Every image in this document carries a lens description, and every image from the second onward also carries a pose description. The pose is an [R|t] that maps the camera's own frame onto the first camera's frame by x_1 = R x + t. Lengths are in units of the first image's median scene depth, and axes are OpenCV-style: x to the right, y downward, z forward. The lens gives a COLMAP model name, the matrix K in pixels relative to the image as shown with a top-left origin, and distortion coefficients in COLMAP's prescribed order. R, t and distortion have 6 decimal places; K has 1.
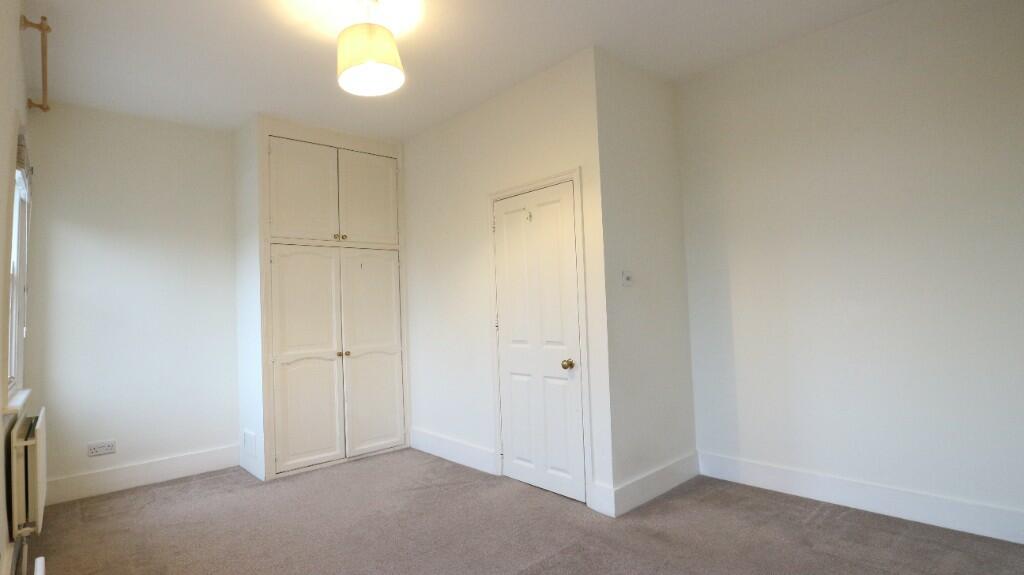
lens RADIAL K [[517.2, 0, 513.5], [0, 517.2, 285.4], [0, 0, 1]] dist [-0.020605, -0.000291]
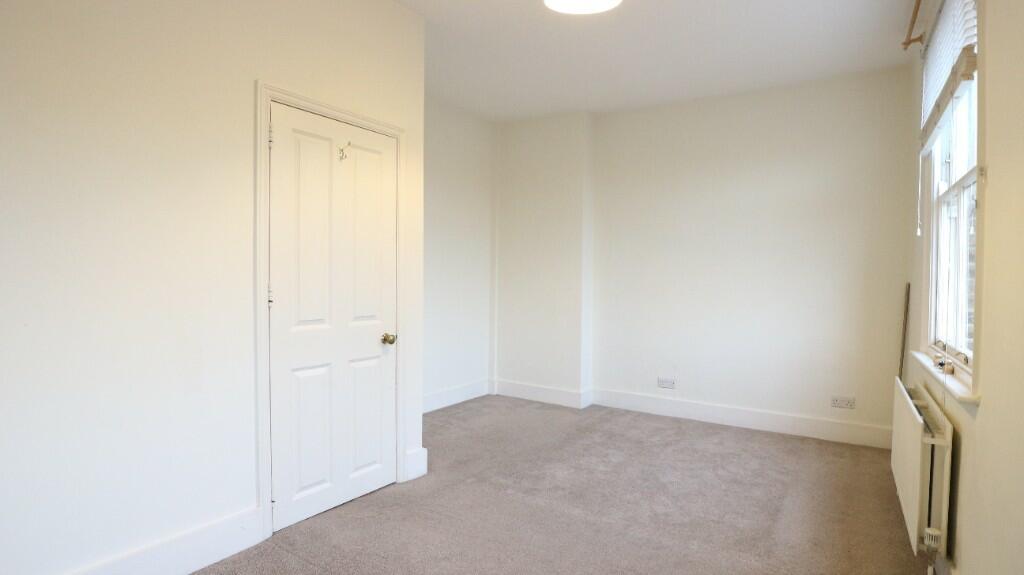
lens RADIAL K [[517.2, 0, 513.3], [0, 517.2, 290.2], [0, 0, 1]] dist [-0.020605, -0.000291]
pose [[-0.241081, 0.015814, 0.970376, -0.776761], [-0.038661, 0.998917, -0.025884, 0.077300], [-0.969735, -0.043755, -0.240209, 0.949849]]
